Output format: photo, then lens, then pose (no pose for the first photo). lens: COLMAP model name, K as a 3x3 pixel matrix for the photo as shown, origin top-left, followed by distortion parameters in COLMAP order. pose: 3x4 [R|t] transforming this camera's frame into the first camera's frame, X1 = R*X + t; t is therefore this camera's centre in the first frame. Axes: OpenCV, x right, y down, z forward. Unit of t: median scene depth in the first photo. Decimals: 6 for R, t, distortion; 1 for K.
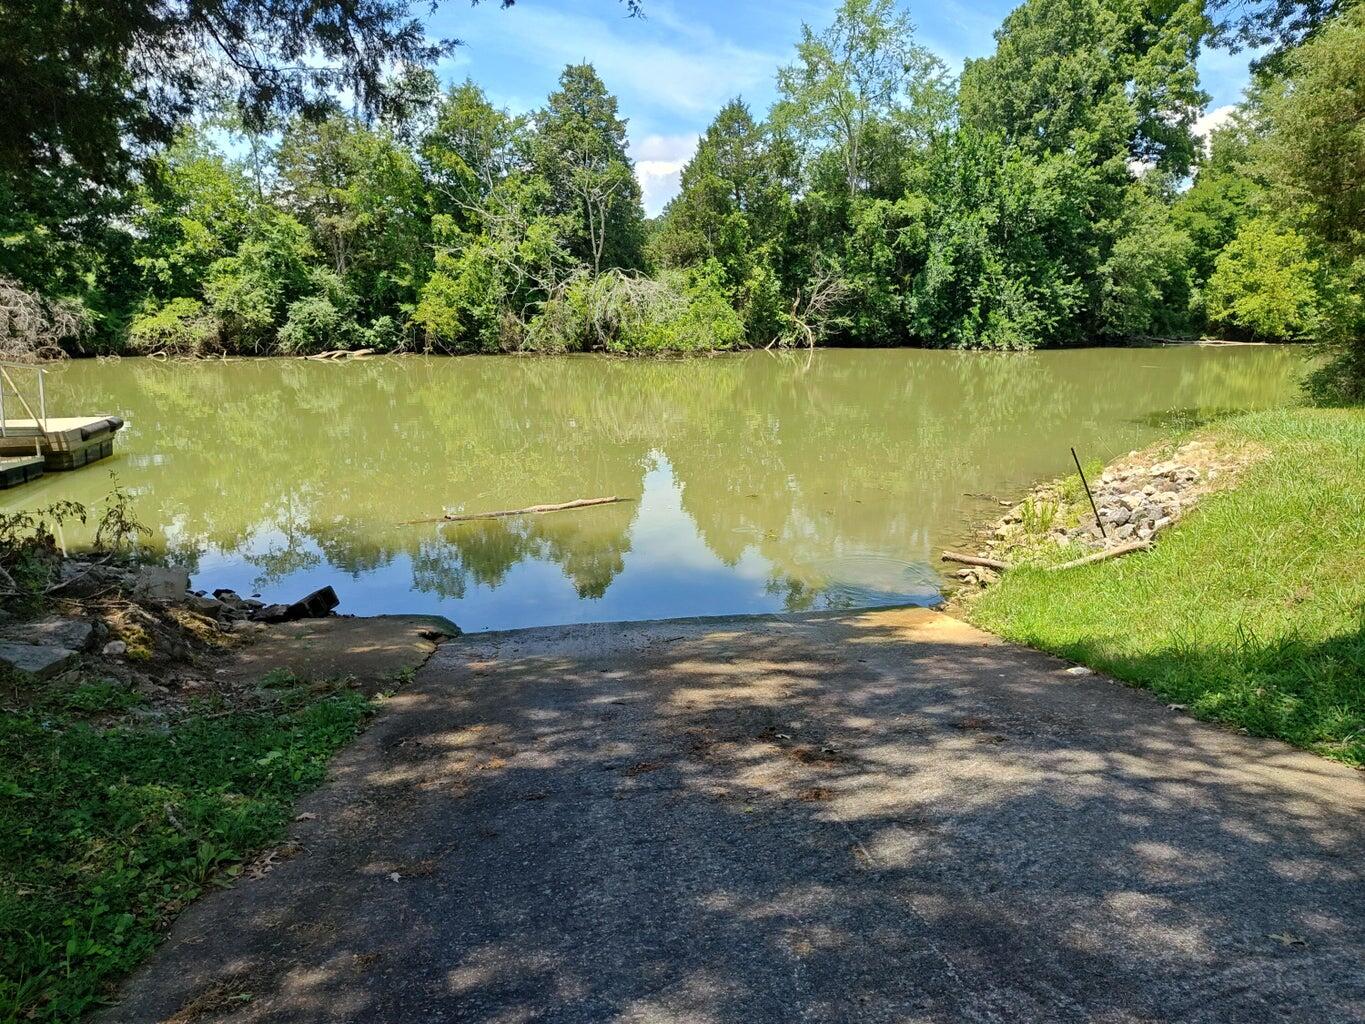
lens RADIAL K [[944.5, 0, 681.6], [0, 944.5, 506.6], [0, 0, 1]] dist [0.041327, -0.033989]
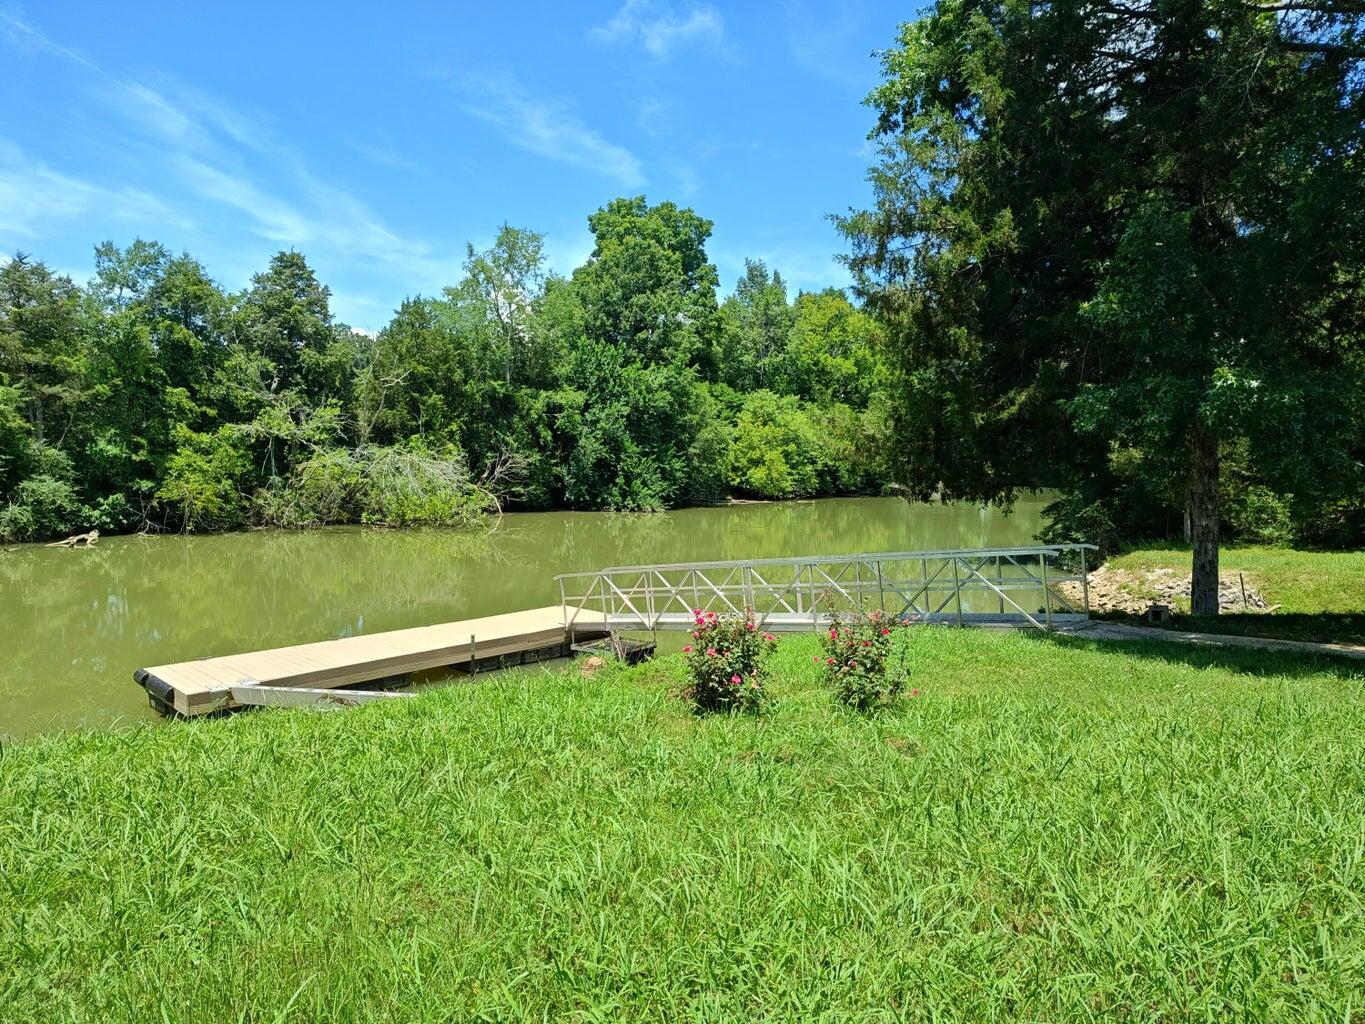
lens RADIAL K [[944.5, 0, 679.7], [0, 944.5, 512.3], [0, 0, 1]] dist [0.041327, -0.033989]
pose [[0.799978, -0.026418, 0.599447, -0.386462], [0.113761, 0.987588, -0.108293, -0.021599], [-0.589146, 0.154826, 0.793054, -0.031707]]
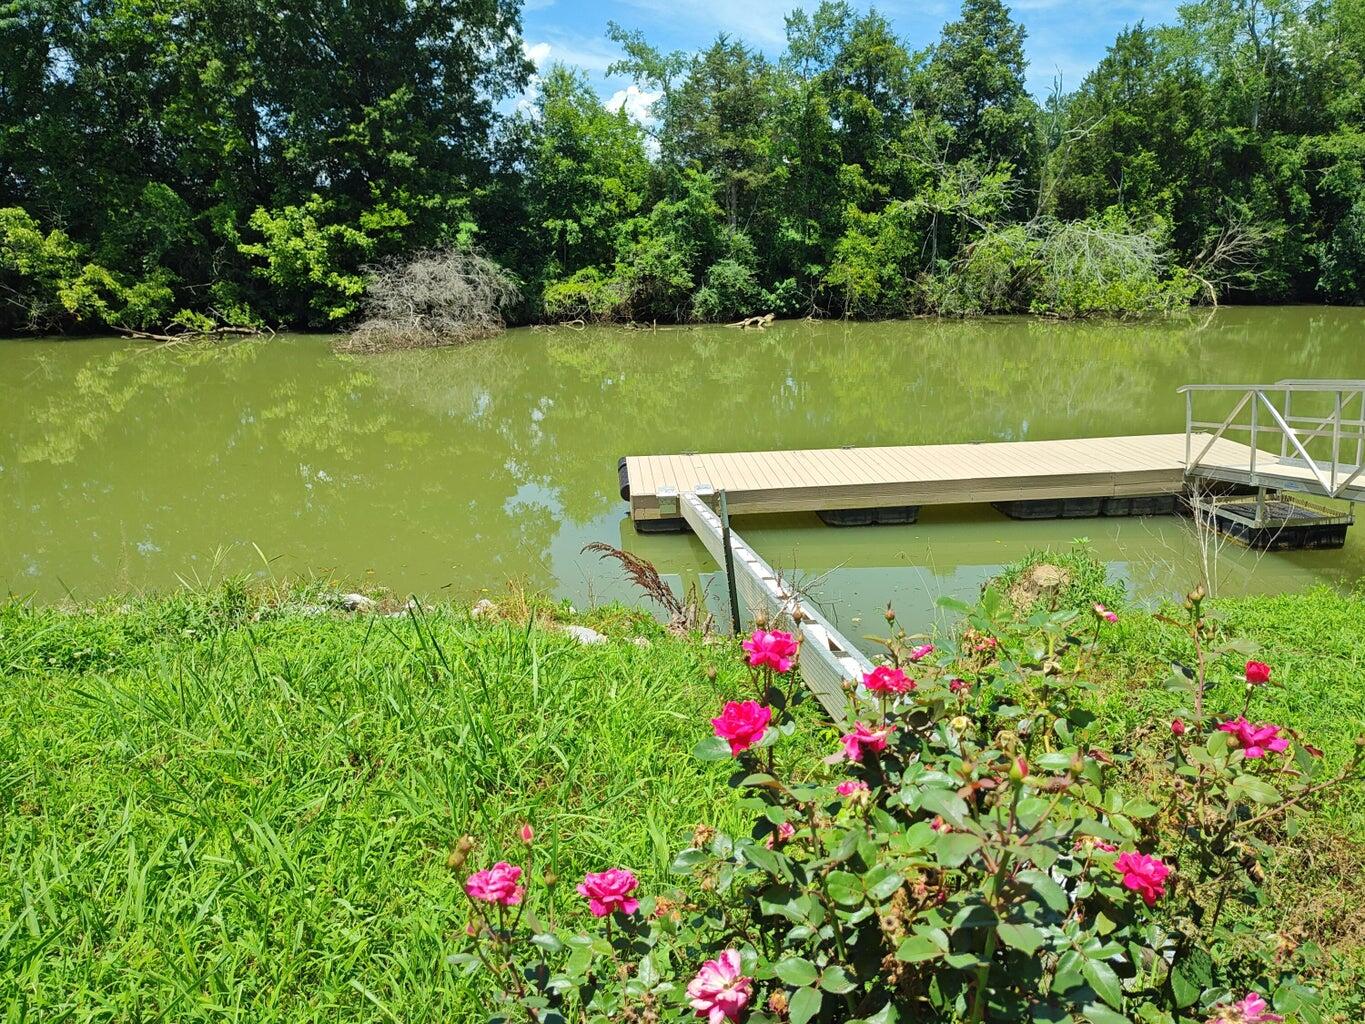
lens RADIAL K [[944.5, 0, 683.9], [0, 944.5, 523.3], [0, 0, 1]] dist [0.041327, -0.033989]
pose [[0.997665, 0.009310, -0.067664, -0.316782], [-0.004351, 0.997317, 0.073075, -0.025269], [0.068163, -0.072610, 0.995028, 0.043727]]
